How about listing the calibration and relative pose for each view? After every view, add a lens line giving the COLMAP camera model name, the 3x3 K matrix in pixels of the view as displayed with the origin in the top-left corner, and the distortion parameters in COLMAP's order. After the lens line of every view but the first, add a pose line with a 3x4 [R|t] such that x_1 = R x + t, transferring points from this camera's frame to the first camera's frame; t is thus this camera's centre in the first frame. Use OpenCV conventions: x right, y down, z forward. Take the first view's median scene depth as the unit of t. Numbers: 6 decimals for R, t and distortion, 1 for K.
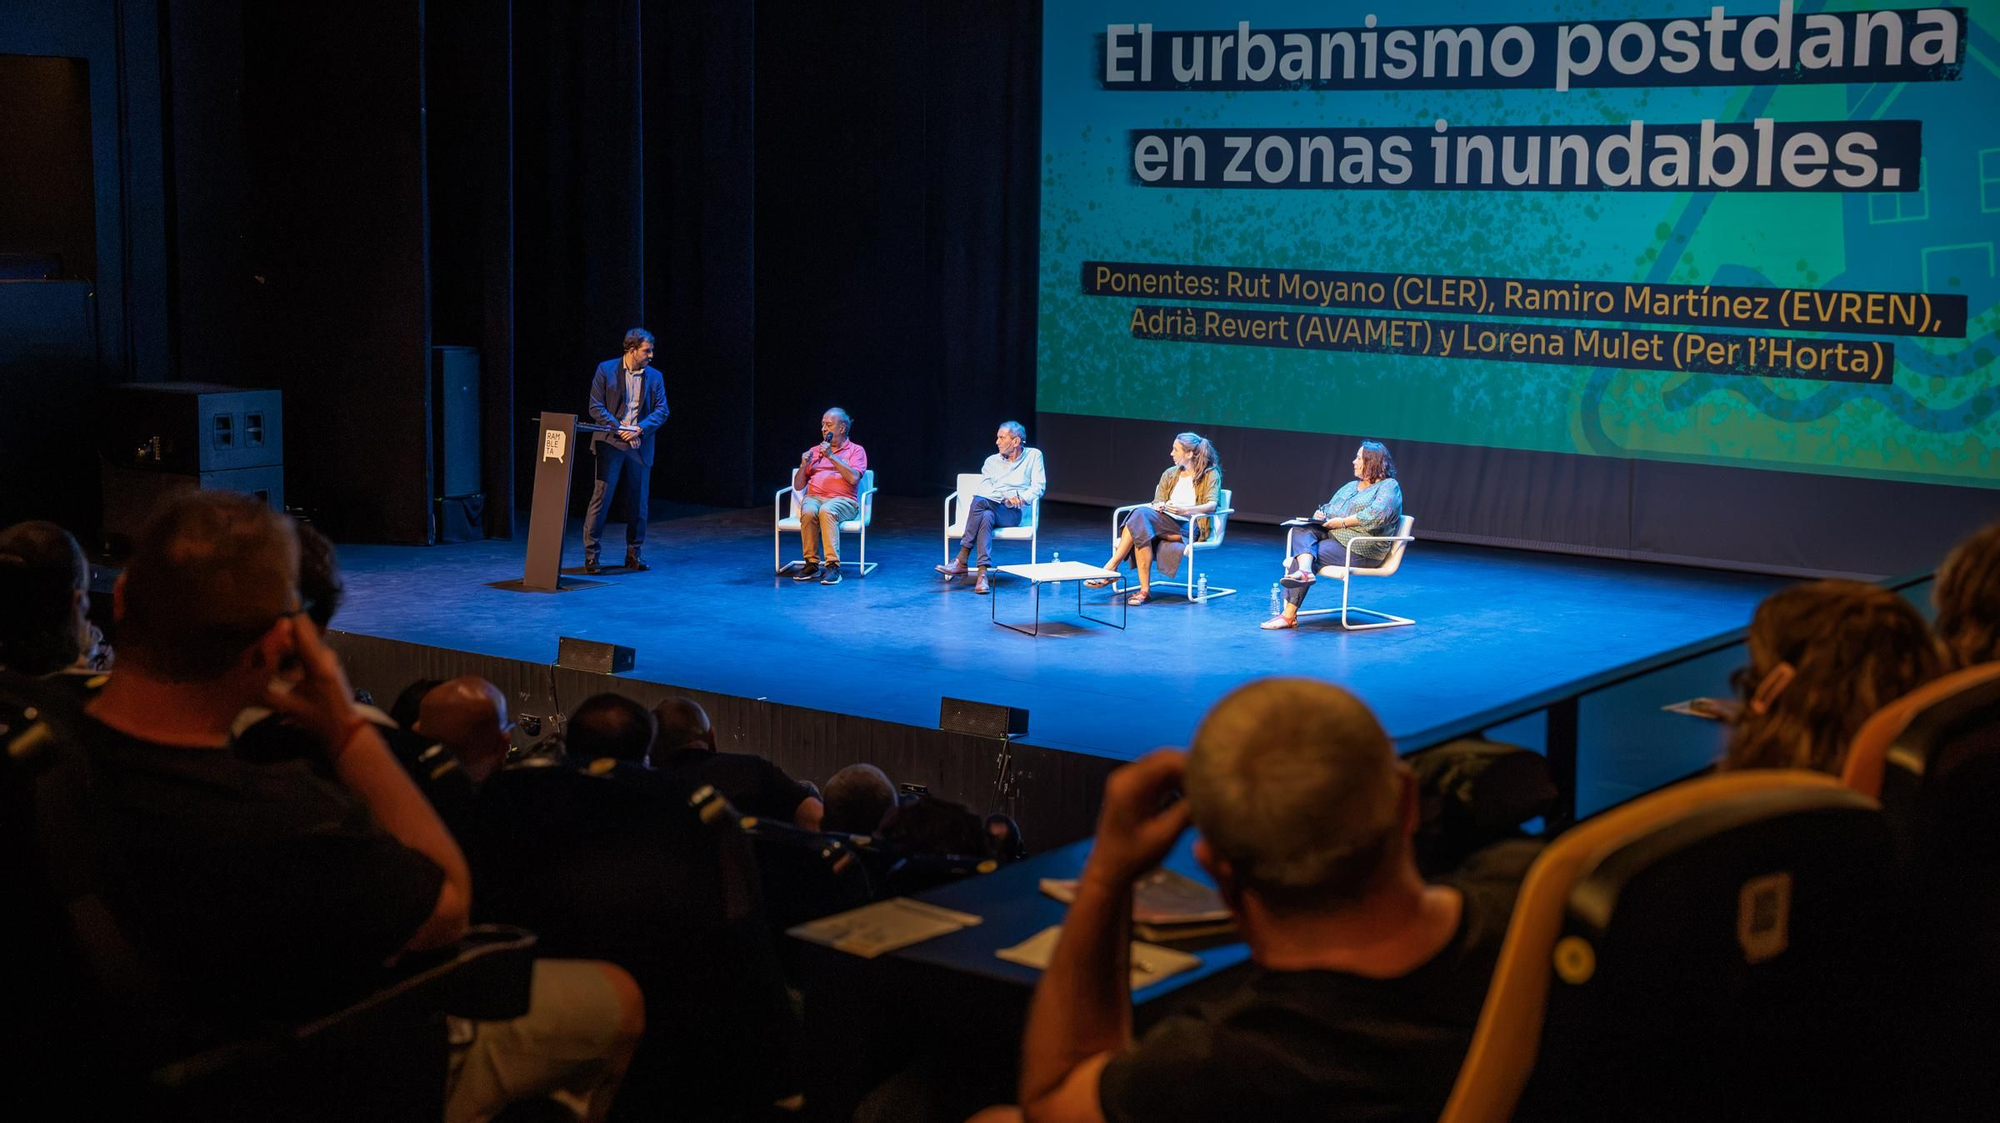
lens RADIAL K [[2817.0, 0, 960.8], [0, 2817.0, 543.8], [0, 0, 1]] dist [0.161933, -0.055202]
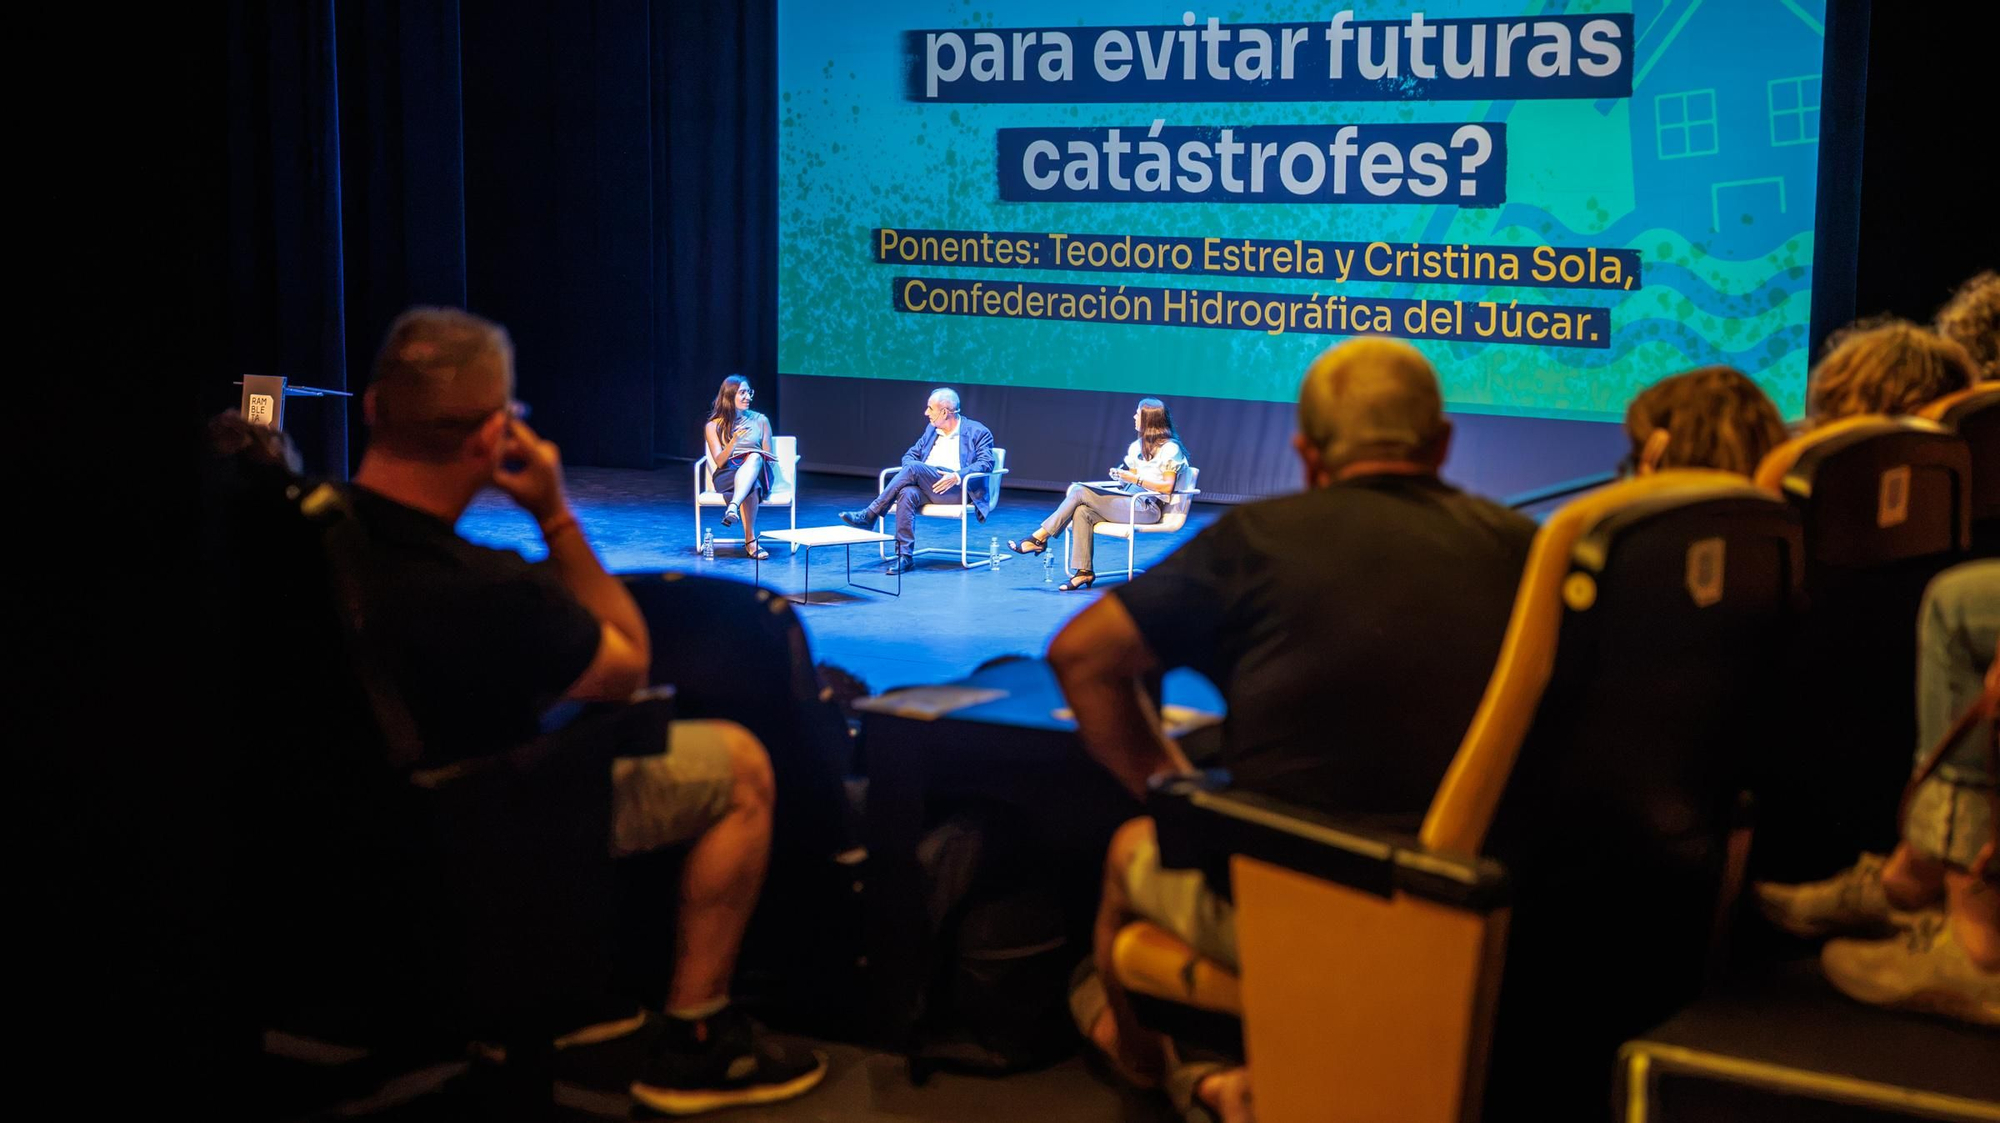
lens RADIAL K [[3269.1, 0, 935.3], [0, 3269.1, 562.5], [0, 0, 1]] dist [0.210978, -0.018396]
pose [[0.995080, -0.019388, 0.097155, -0.030348], [0.019304, 0.999812, 0.001811, 0.014707], [-0.097172, 0.000073, 0.995268, -0.068313]]
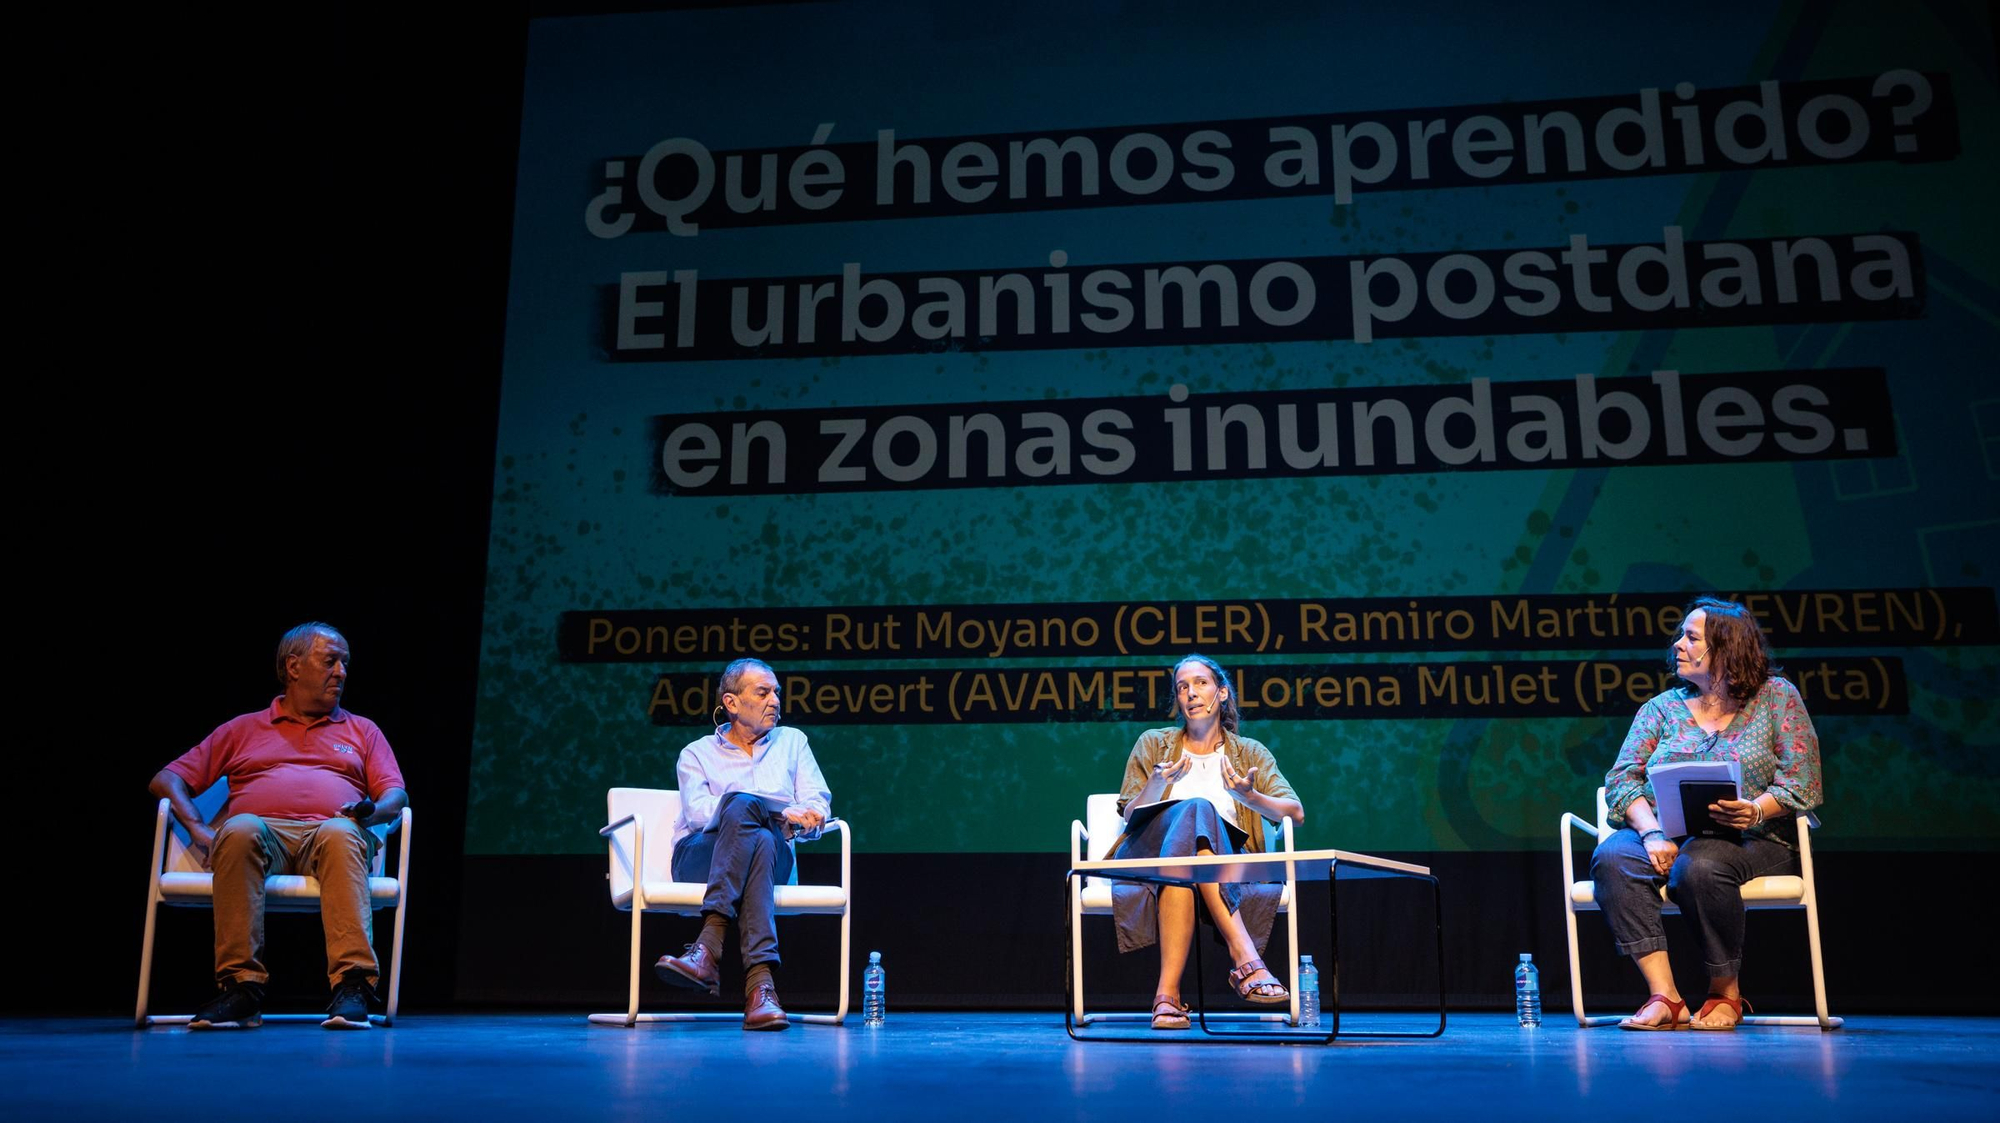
lens RADIAL K [[1781.9, 0, 1000.0], [0, 1781.9, 561.5], [0, 0, 1]] dist [-0.054641, 0.120456]
pose [[0.853041, 0.116641, 0.508642, -0.087029], [0.077333, 0.935683, -0.344263, 0.039236], [-0.516083, 0.333005, 0.789155, 0.697806]]
